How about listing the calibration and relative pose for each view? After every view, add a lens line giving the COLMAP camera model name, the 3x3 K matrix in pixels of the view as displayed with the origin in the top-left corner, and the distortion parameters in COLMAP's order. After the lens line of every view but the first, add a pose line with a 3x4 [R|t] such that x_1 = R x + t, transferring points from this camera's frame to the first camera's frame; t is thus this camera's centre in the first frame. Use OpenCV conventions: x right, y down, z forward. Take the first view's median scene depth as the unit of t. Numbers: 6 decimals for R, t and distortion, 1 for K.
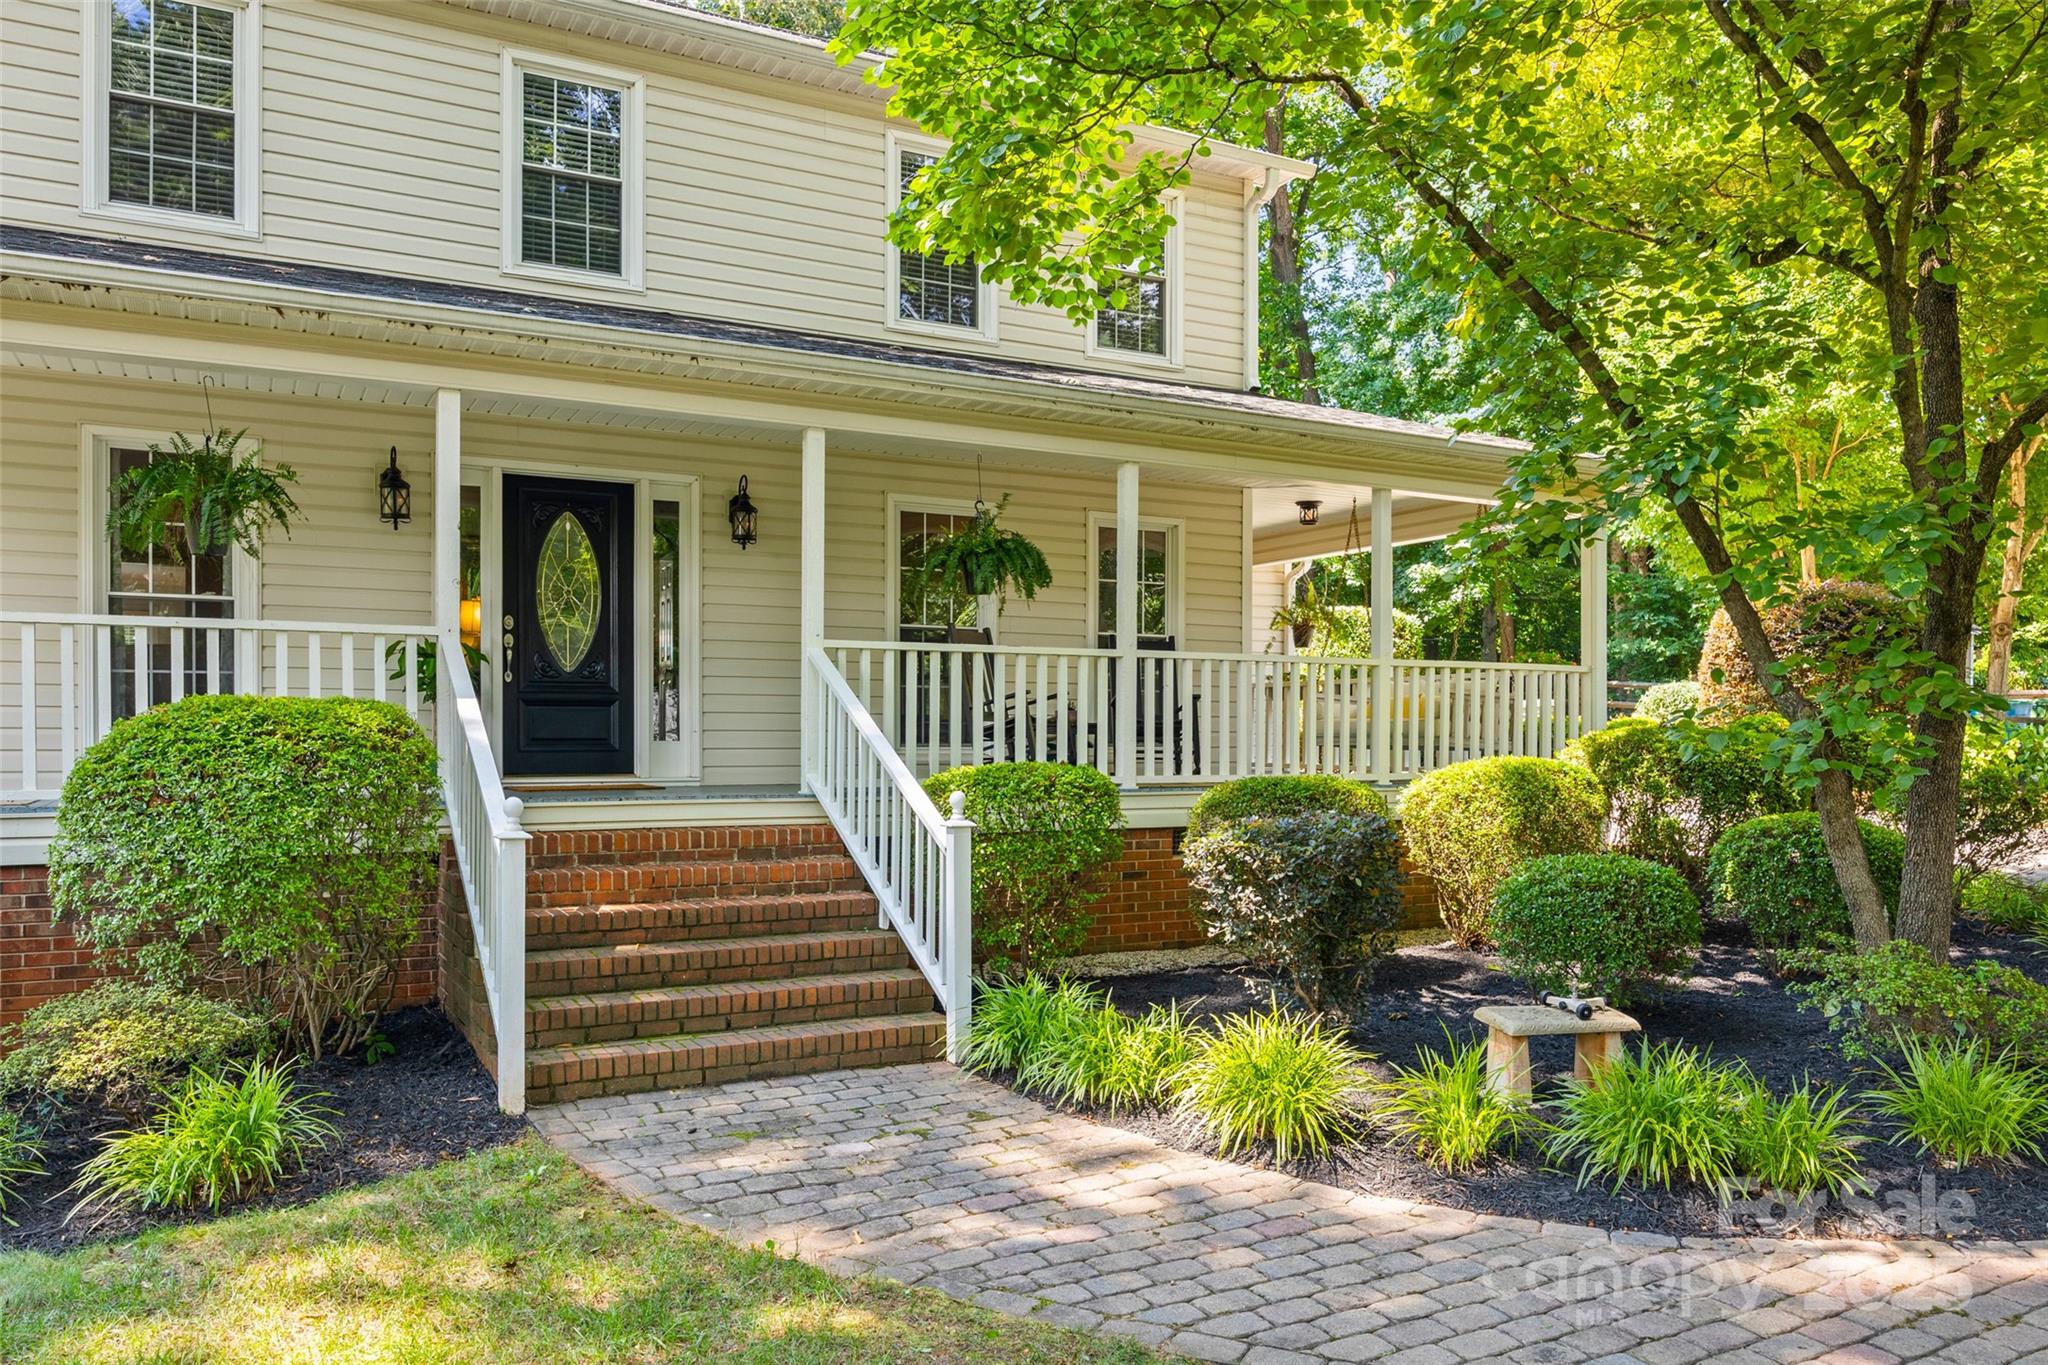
lens RADIAL K [[1508.6, 0, 1024.0], [0, 1508.6, 682.5], [0, 0, 1]] dist [-0.000654, -0.001782]
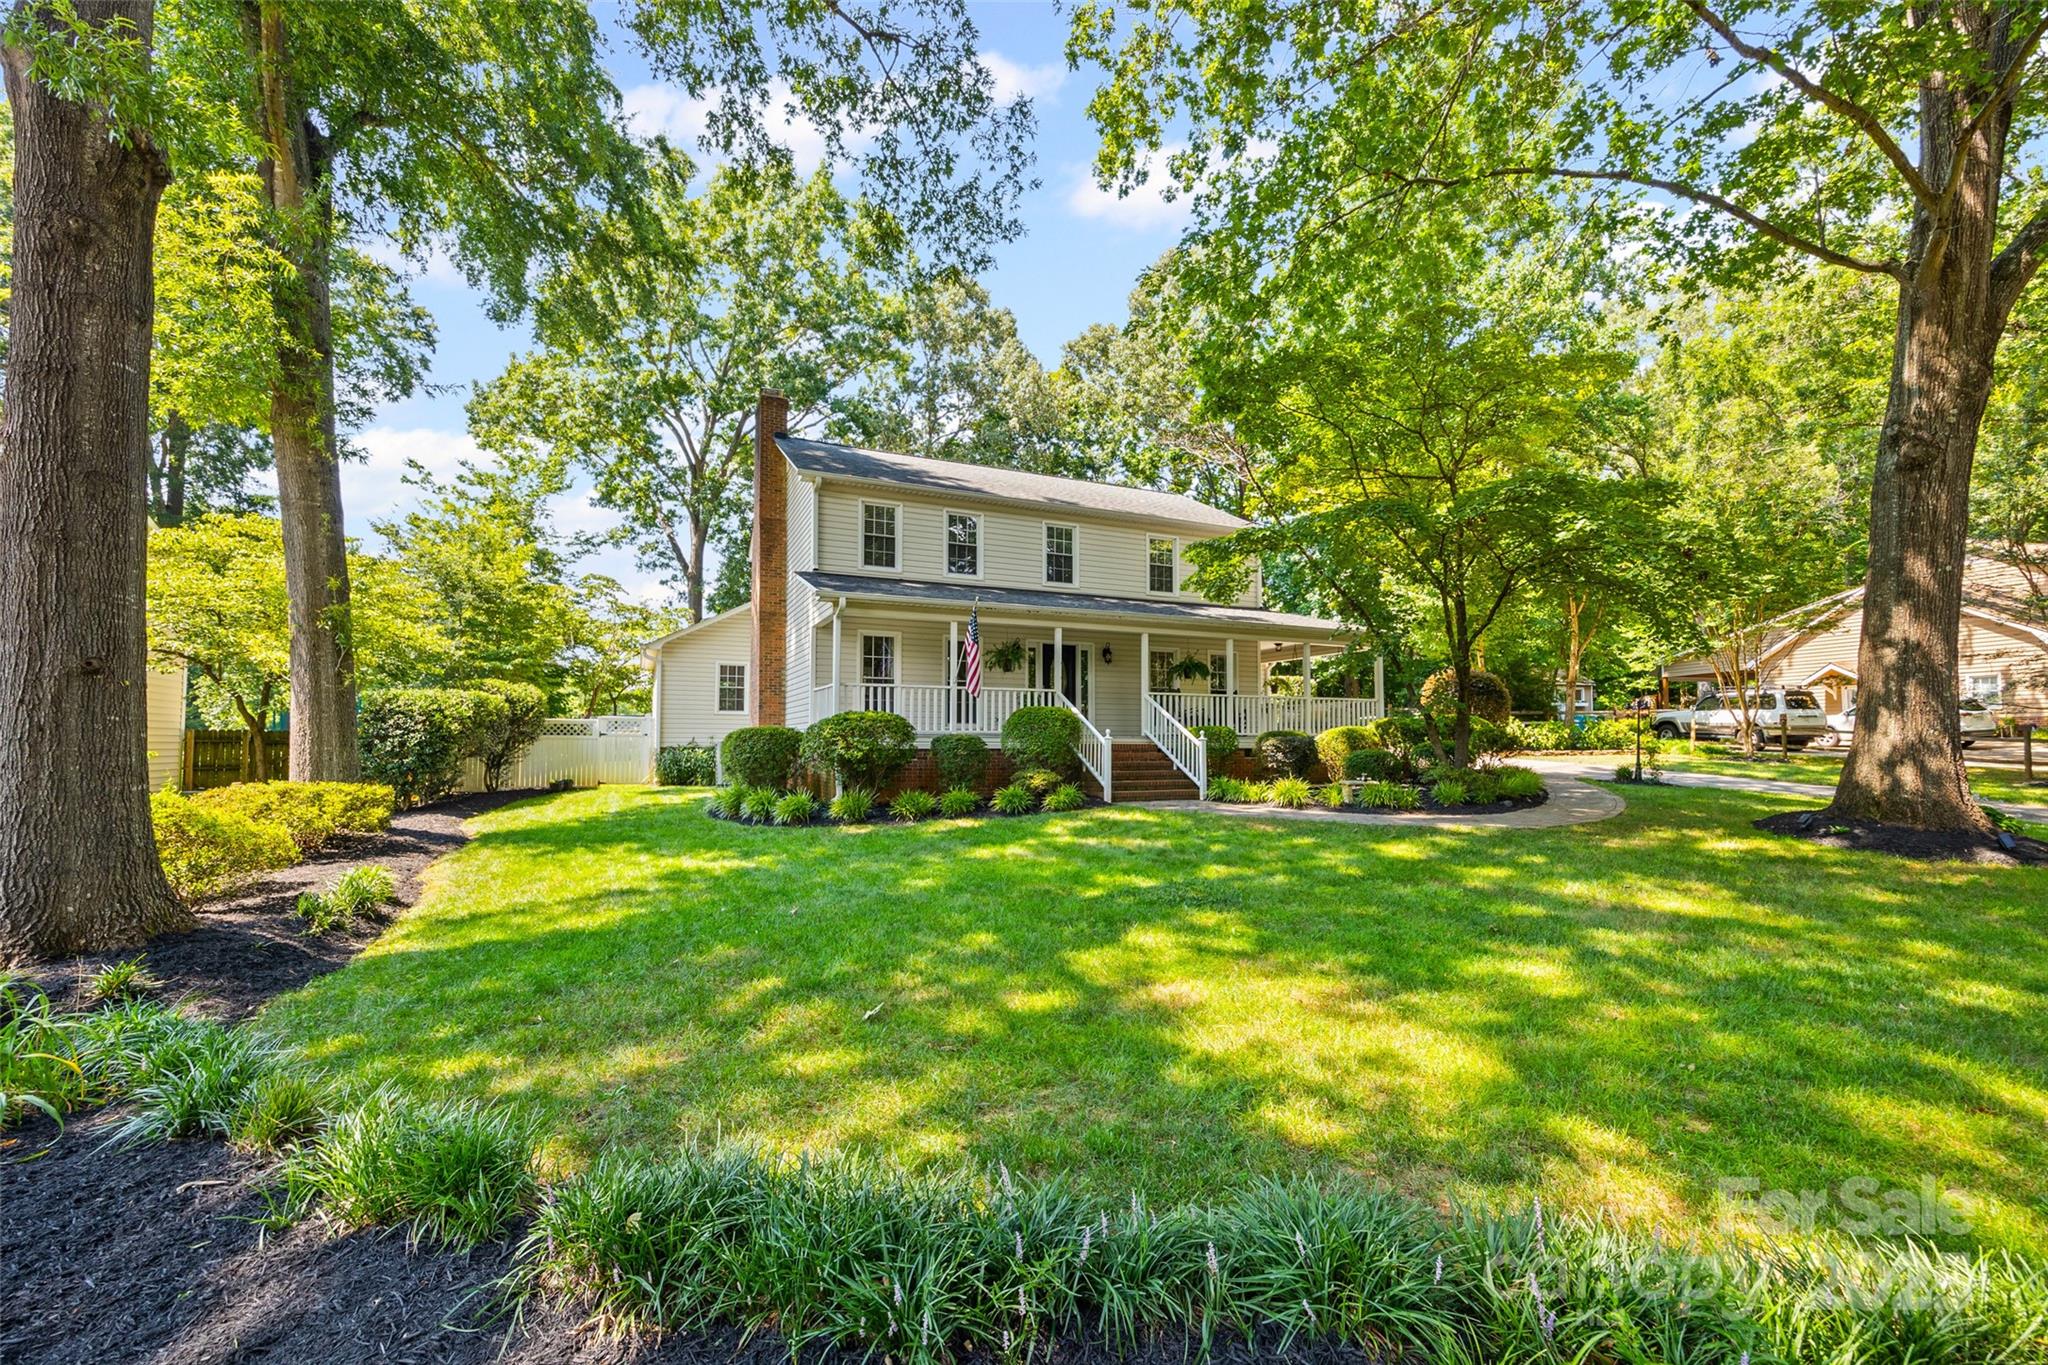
lens RADIAL K [[813.3, 0, 1024.0], [0, 813.3, 682.5], [0, 0, 1]] dist [-0.001018, -0.000070]
pose [[0.996516, -0.005586, -0.083217, -0.253062], [0.002675, 0.999382, -0.035052, 0.013803], [0.083361, 0.034707, 0.995915, -0.891161]]
